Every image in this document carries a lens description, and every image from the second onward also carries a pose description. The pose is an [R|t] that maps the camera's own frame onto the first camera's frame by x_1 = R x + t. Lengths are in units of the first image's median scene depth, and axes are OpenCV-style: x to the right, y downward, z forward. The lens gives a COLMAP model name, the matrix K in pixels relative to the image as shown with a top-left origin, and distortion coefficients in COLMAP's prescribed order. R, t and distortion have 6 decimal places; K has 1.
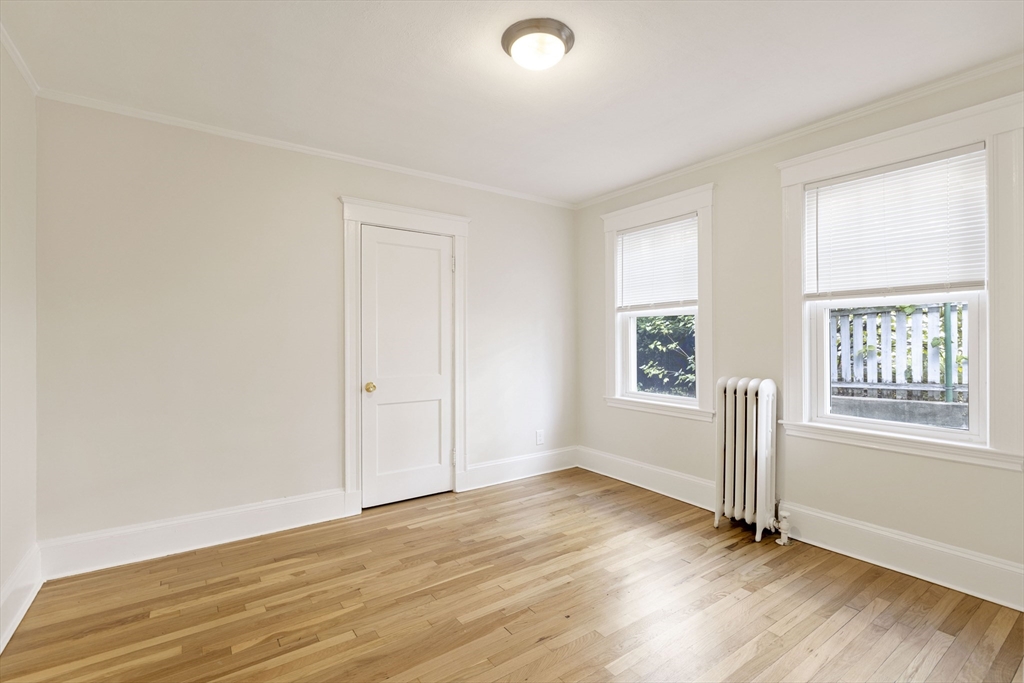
lens RADIAL K [[464.6, 0, 512.8], [0, 464.6, 335.0], [0, 0, 1]] dist [-0.000006, 0.000031]
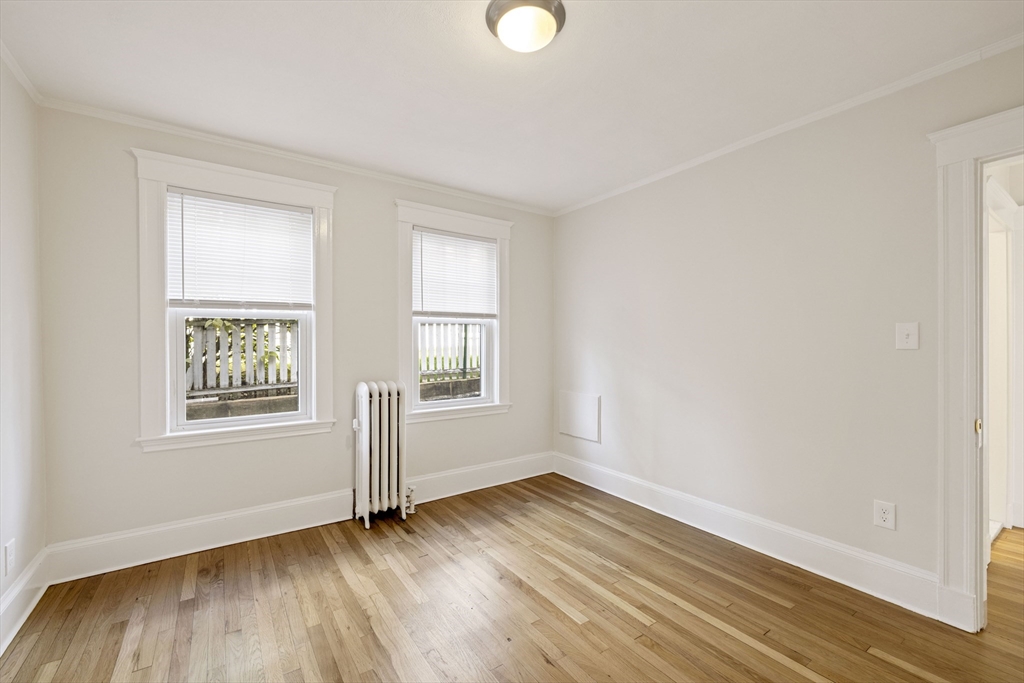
lens RADIAL K [[431.3, 0, 512.3], [0, 431.3, 340.5], [0, 0, 1]] dist [-0.008657, 0.000363]
pose [[0.002400, 0.009024, 0.999956, -0.477975], [-0.003786, 0.999952, -0.009015, 0.003075], [-0.999990, -0.003764, 0.002434, 0.623957]]
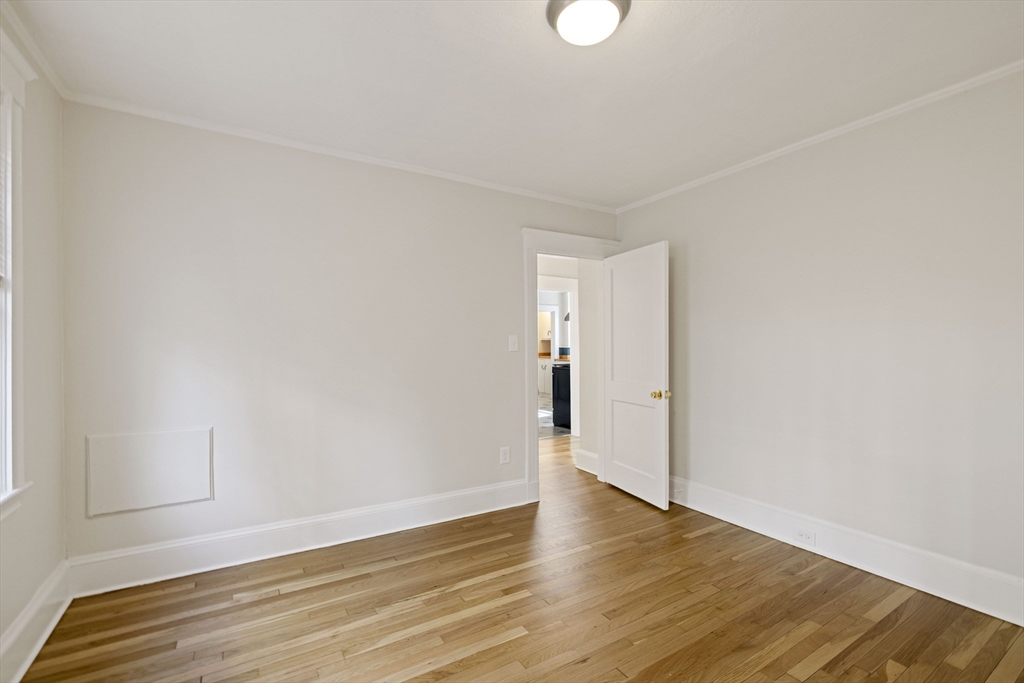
lens RADIAL K [[445.0, 0, 506.0], [0, 445.0, 344.9], [0, 0, 1]] dist [-0.000292, -0.000224]
pose [[-0.997703, 0.001450, 0.067728, 0.093931], [0.000854, 0.999961, -0.008826, 0.002085], [-0.067738, -0.008748, -0.997665, 1.128832]]
